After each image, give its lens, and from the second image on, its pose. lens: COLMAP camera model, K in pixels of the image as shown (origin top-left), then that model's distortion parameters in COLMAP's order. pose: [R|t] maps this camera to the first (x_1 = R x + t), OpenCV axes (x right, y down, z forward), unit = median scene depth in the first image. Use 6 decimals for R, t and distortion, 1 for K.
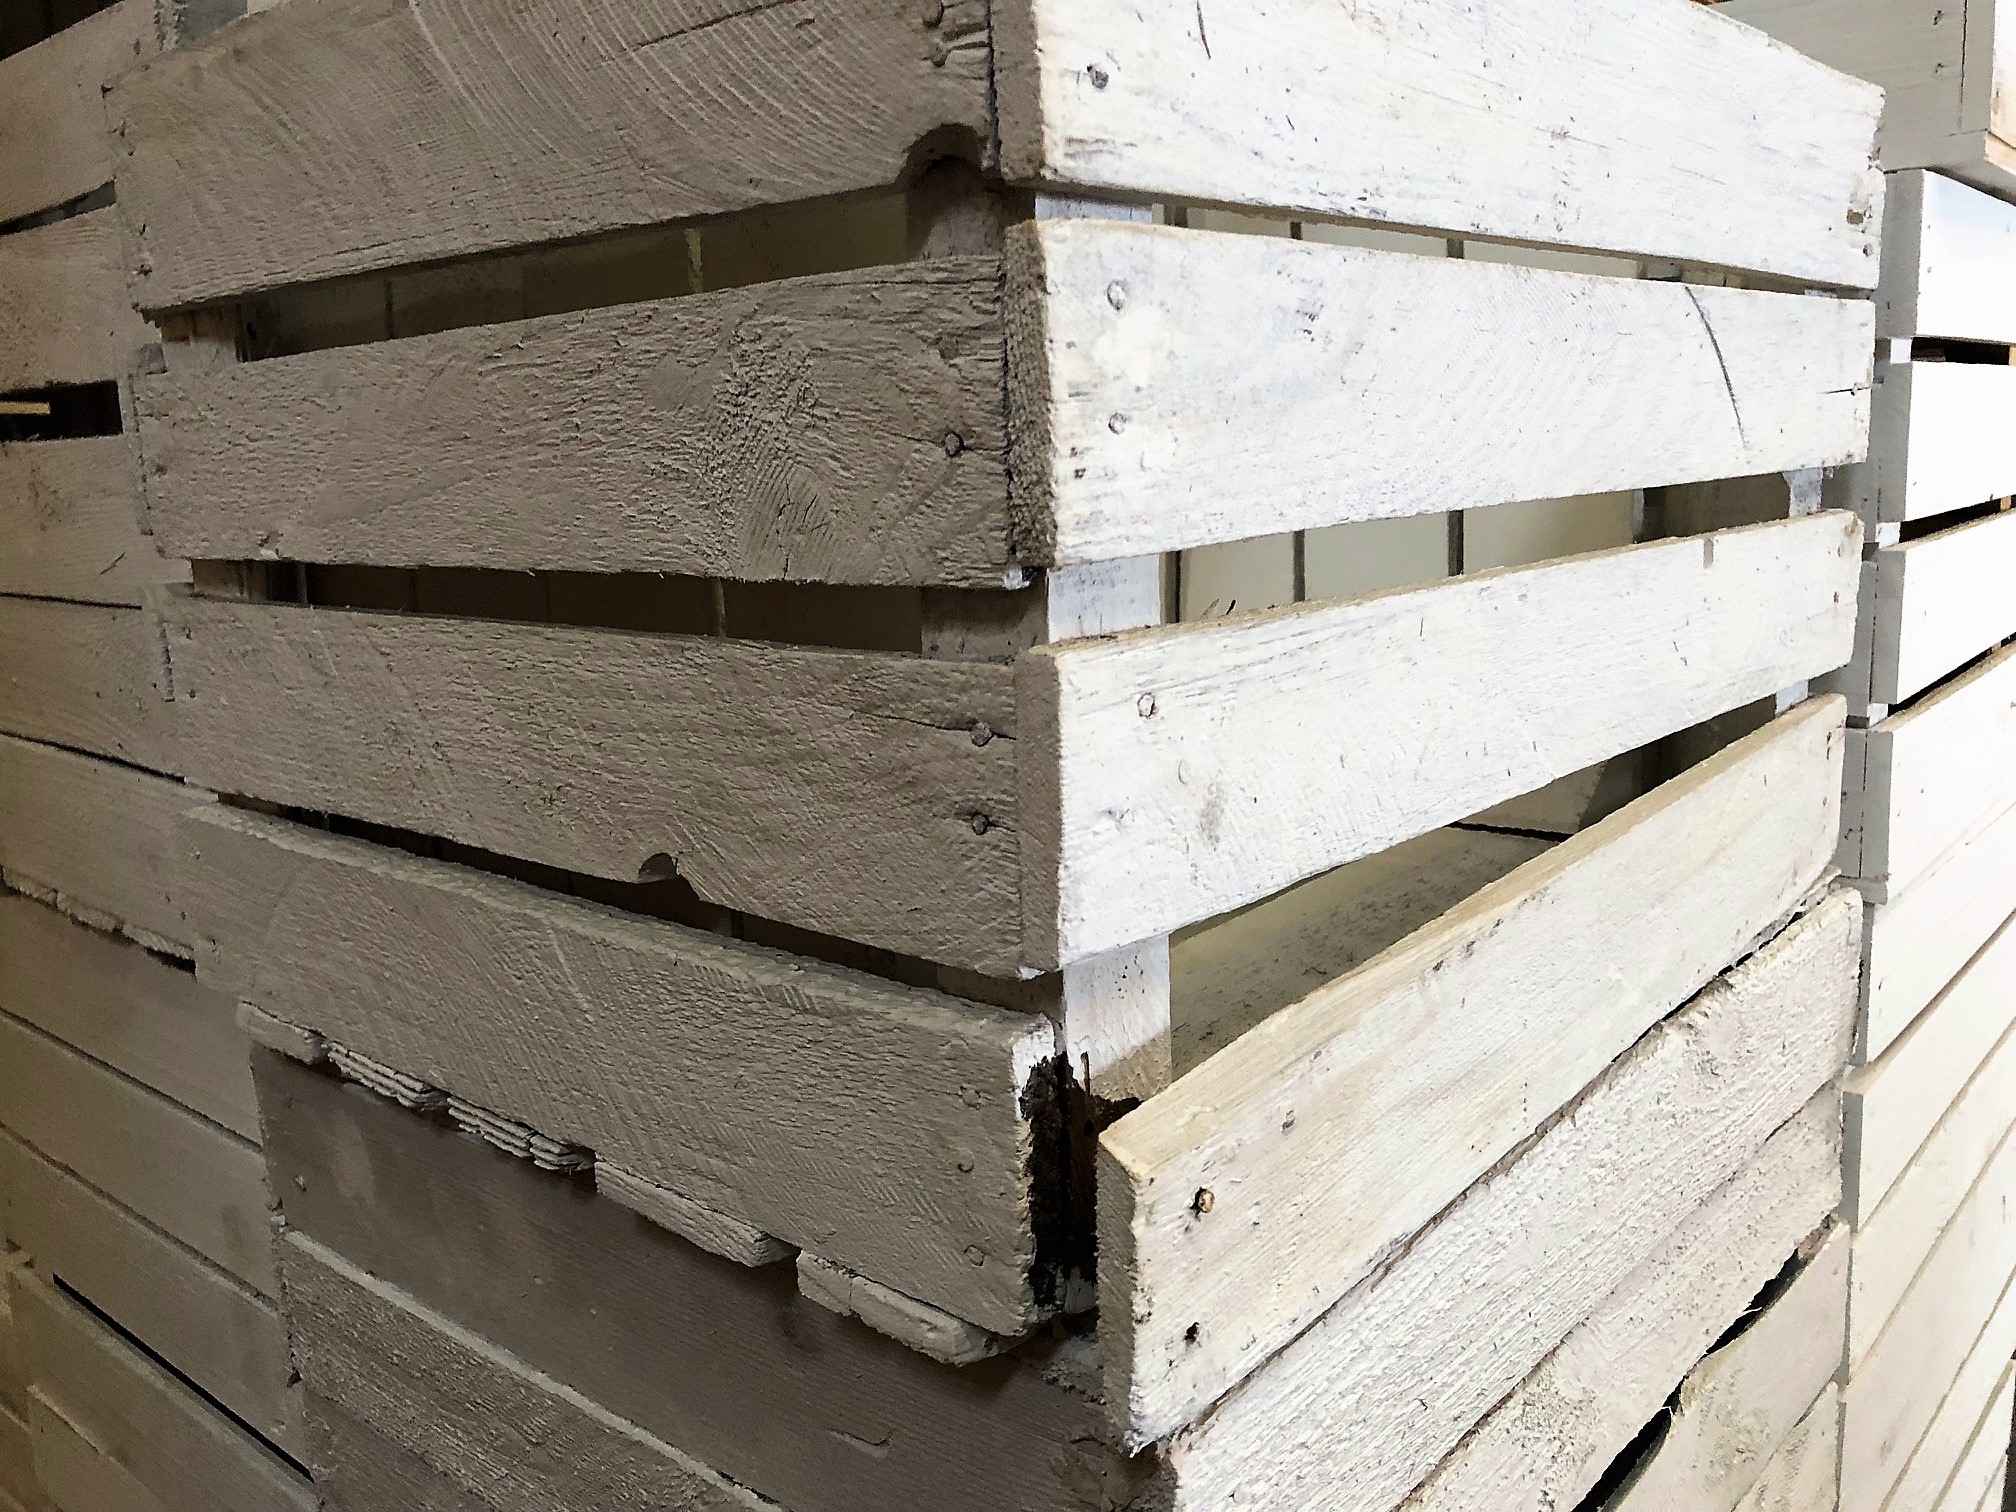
lens RADIAL K [[1680.6, 0, 966.4], [0, 1680.6, 754.3], [0, 0, 1]] dist [0.042163, -0.029881]
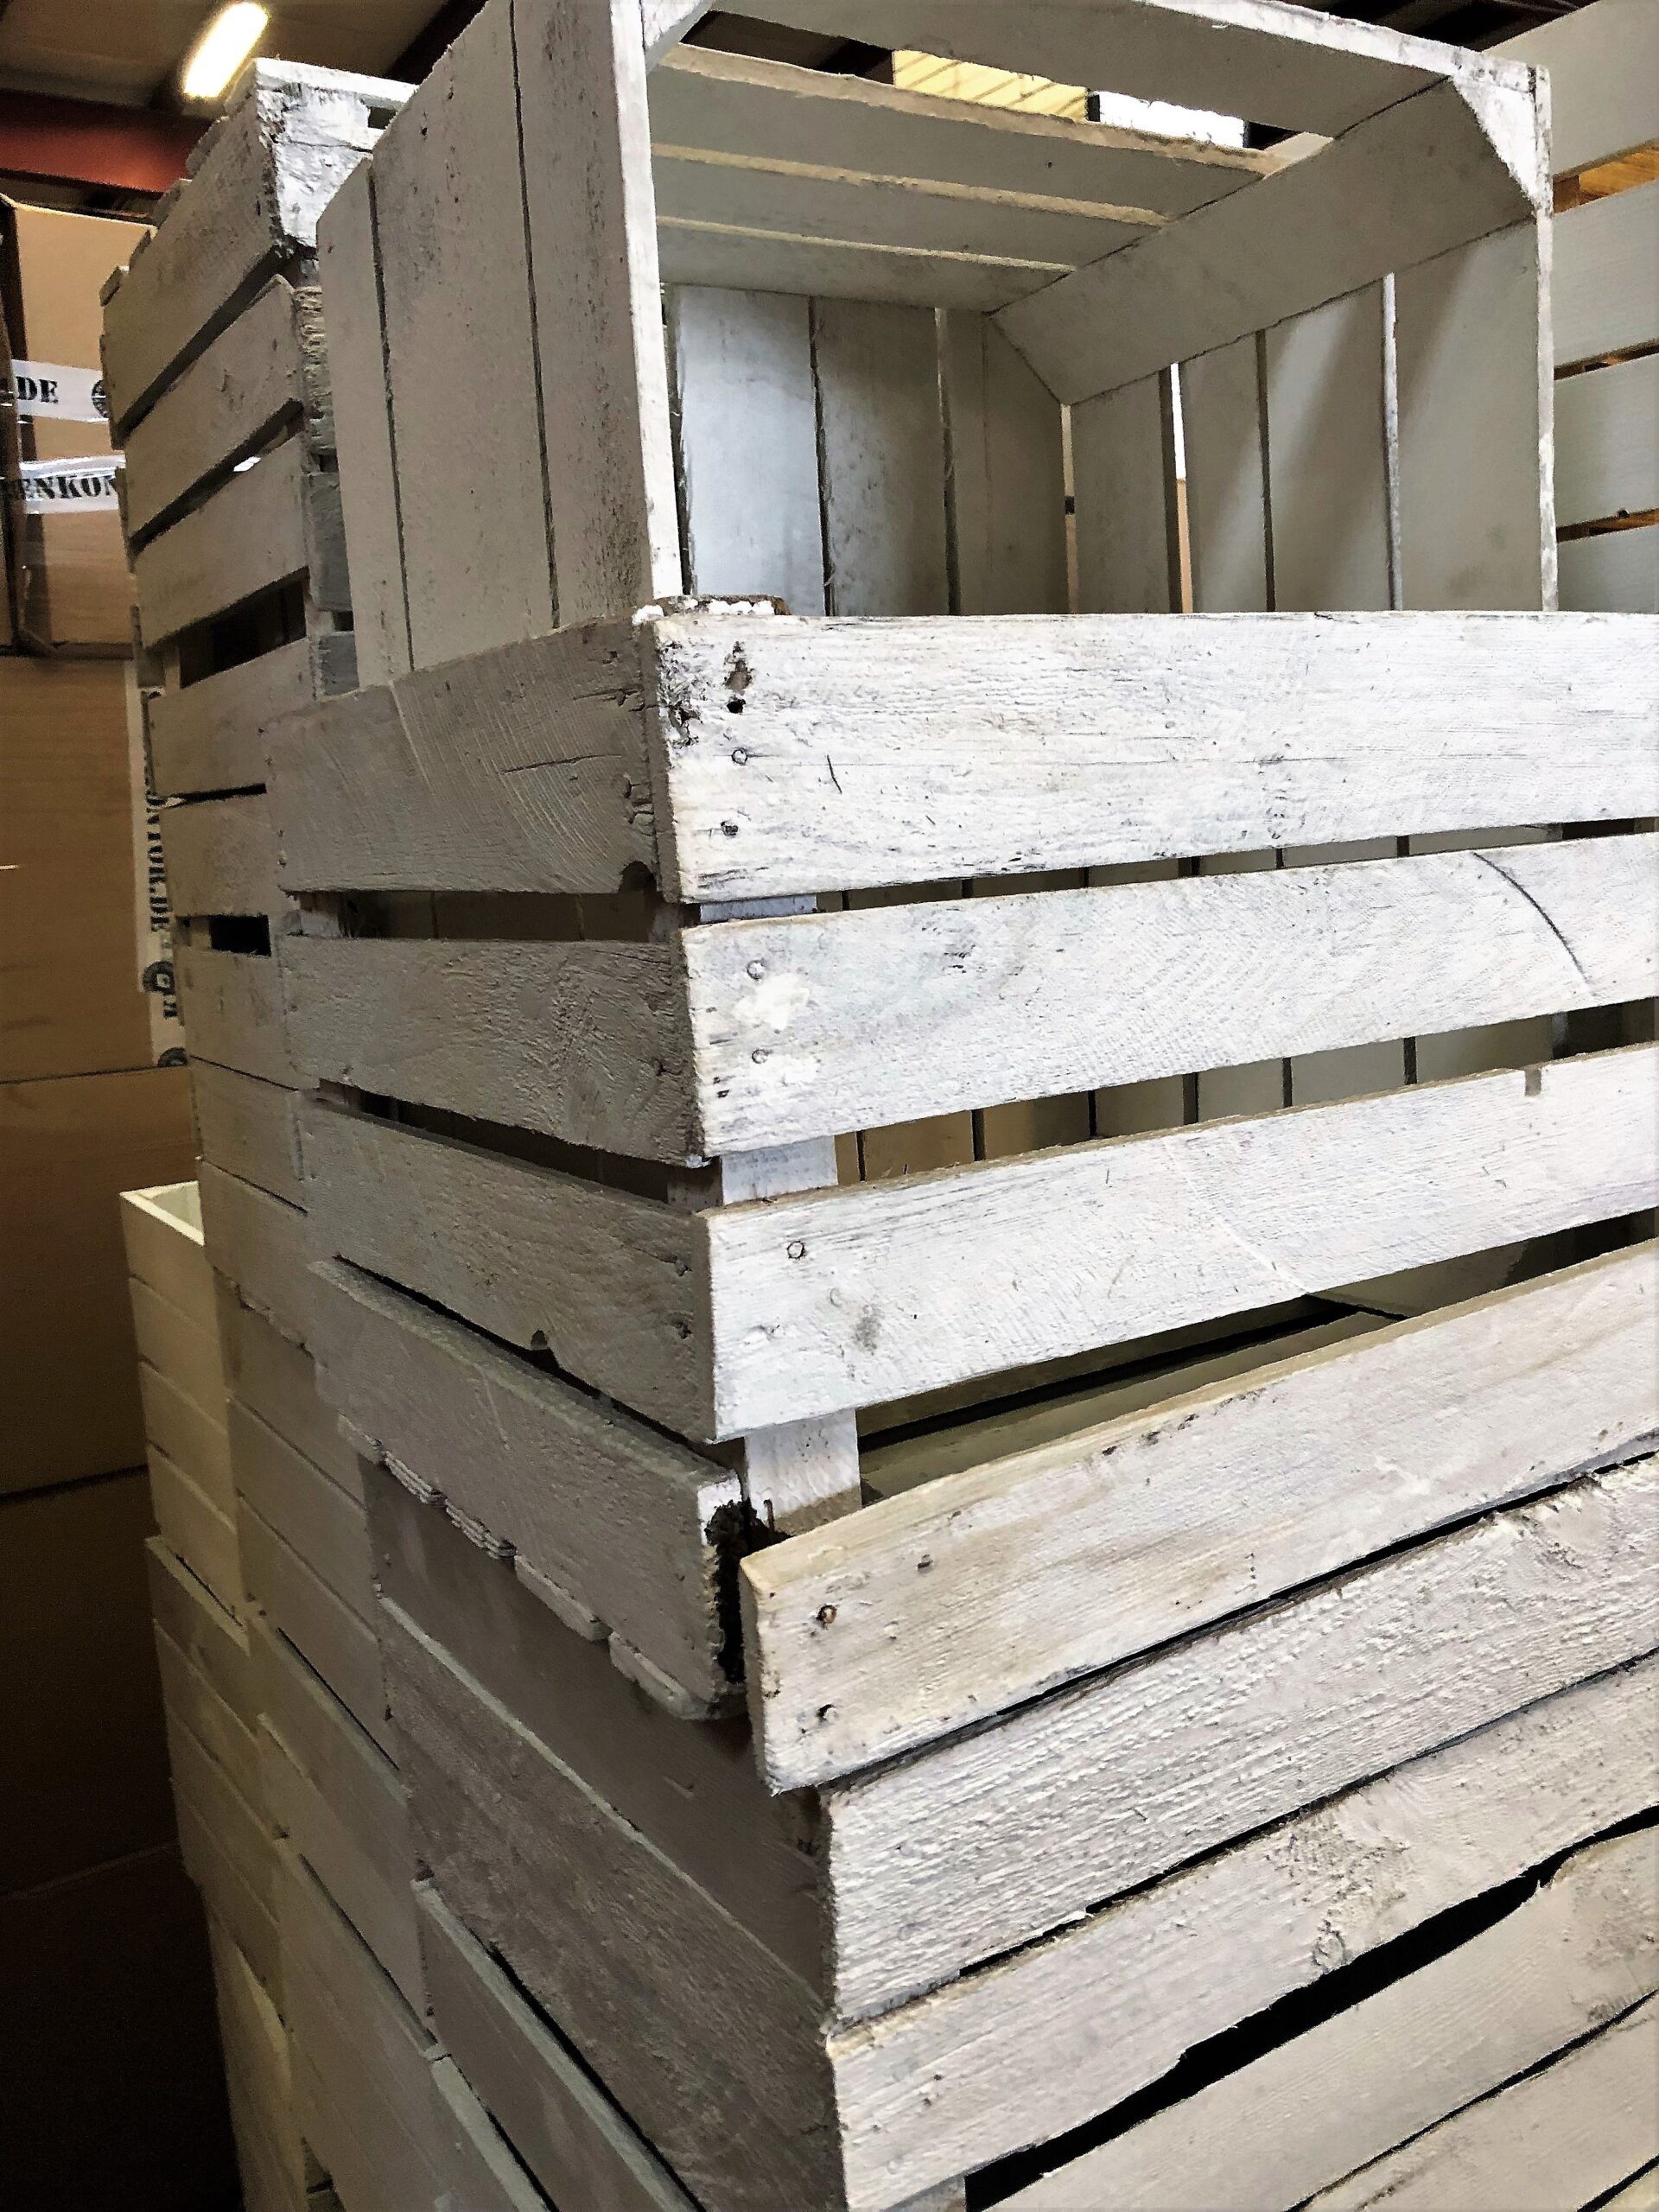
lens RADIAL K [[1827.3, 0, 814.6], [0, 1827.3, 1103.6], [0, 0, 1]] dist [0.090966, -0.133737]
pose [[0.959670, 0.012363, -0.280856, 0.486450], [-0.018814, 0.999617, -0.020282, -0.107887], [0.280497, 0.024748, 0.959536, -0.402605]]
